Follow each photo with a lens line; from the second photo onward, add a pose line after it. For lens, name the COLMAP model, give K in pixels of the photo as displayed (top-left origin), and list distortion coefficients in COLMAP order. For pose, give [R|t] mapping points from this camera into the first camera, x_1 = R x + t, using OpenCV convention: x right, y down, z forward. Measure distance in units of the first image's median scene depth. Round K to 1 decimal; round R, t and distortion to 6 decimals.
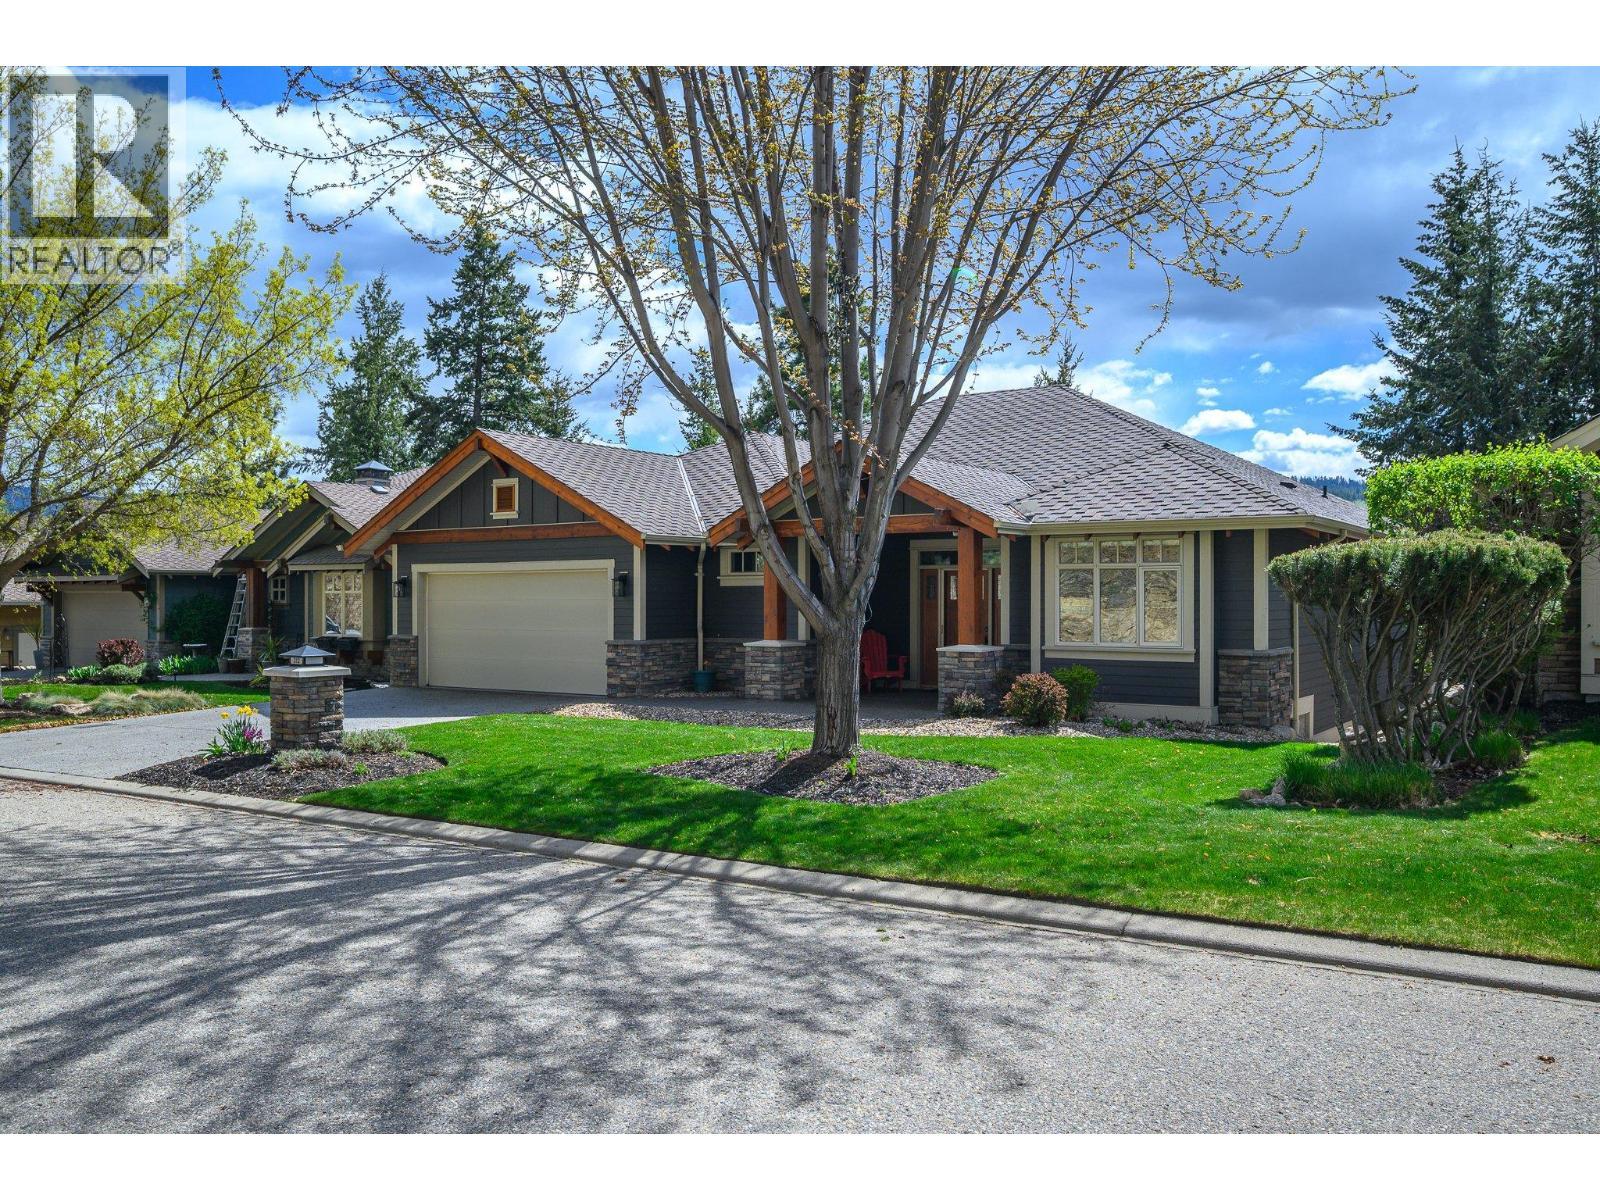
lens RADIAL K [[1339.0, 0, 799.9], [0, 1339.0, 575.1], [0, 0, 1]] dist [-0.017440, 0.000866]
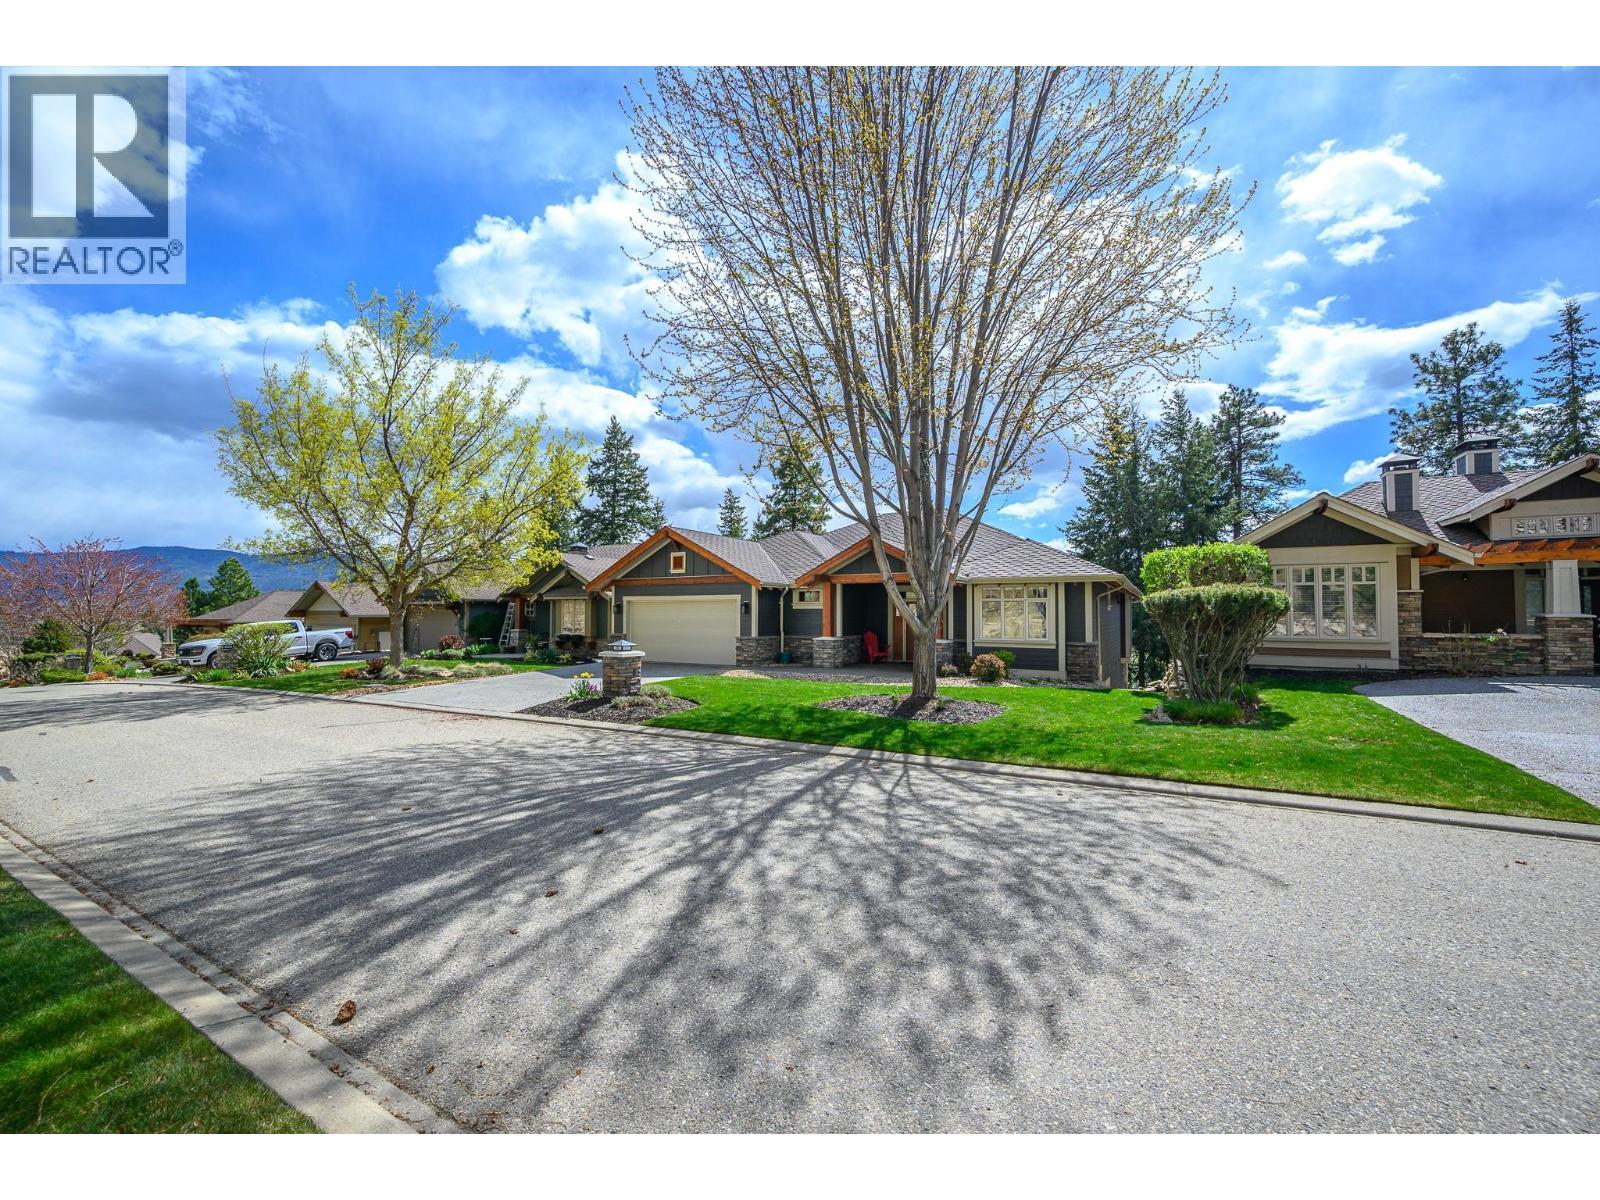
lens RADIAL K [[669.9, 0, 800.0], [0, 669.9, 600.0], [0, 0, 1]] dist [0.000784, -0.000020]
pose [[0.996703, 0.006264, 0.080895, -0.130950], [-0.005883, 0.999970, -0.004959, 0.000037], [-0.080924, 0.004467, 0.996710, 0.031372]]
